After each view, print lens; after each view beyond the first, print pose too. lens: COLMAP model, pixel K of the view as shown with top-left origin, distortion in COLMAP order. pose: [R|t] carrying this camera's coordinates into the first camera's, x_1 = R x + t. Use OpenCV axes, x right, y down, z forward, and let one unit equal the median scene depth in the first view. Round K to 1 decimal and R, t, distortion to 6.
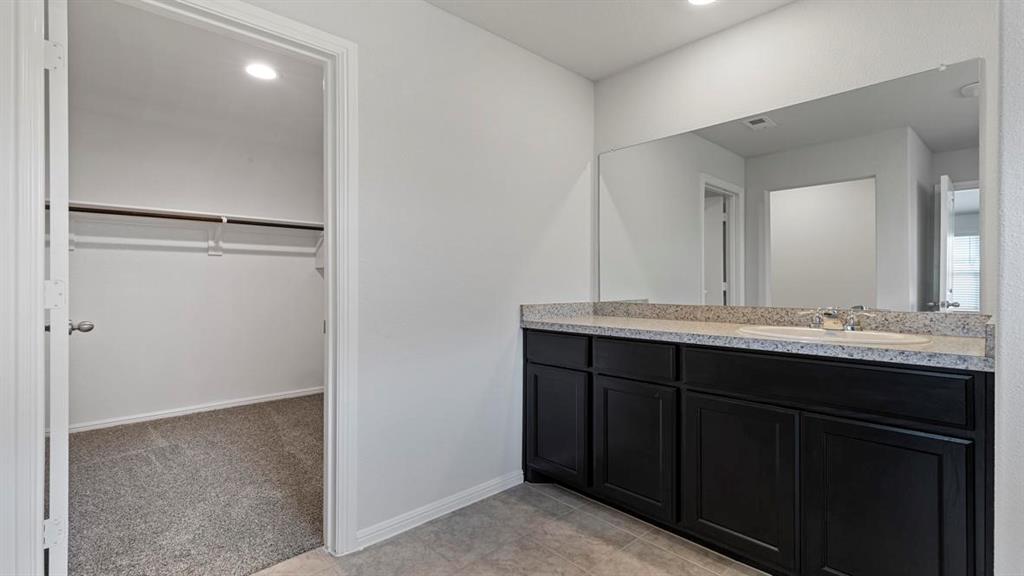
lens RADIAL K [[459.0, 0, 514.5], [0, 459.0, 287.2], [0, 0, 1]] dist [0.008169, -0.000163]
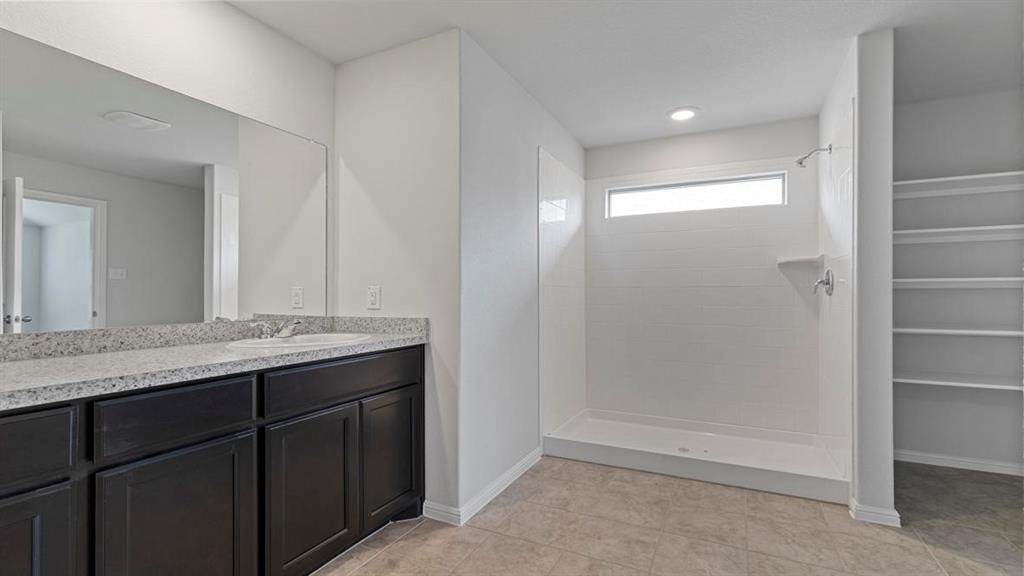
lens RADIAL K [[459.0, 0, 514.5], [0, 459.0, 287.2], [0, 0, 1]] dist [0.008169, -0.000163]
pose [[-0.356185, 0.017452, 0.934253, -0.472940], [0.006685, 0.999848, -0.016129, -0.007195], [-0.934392, 0.000501, -0.356247, 0.732086]]
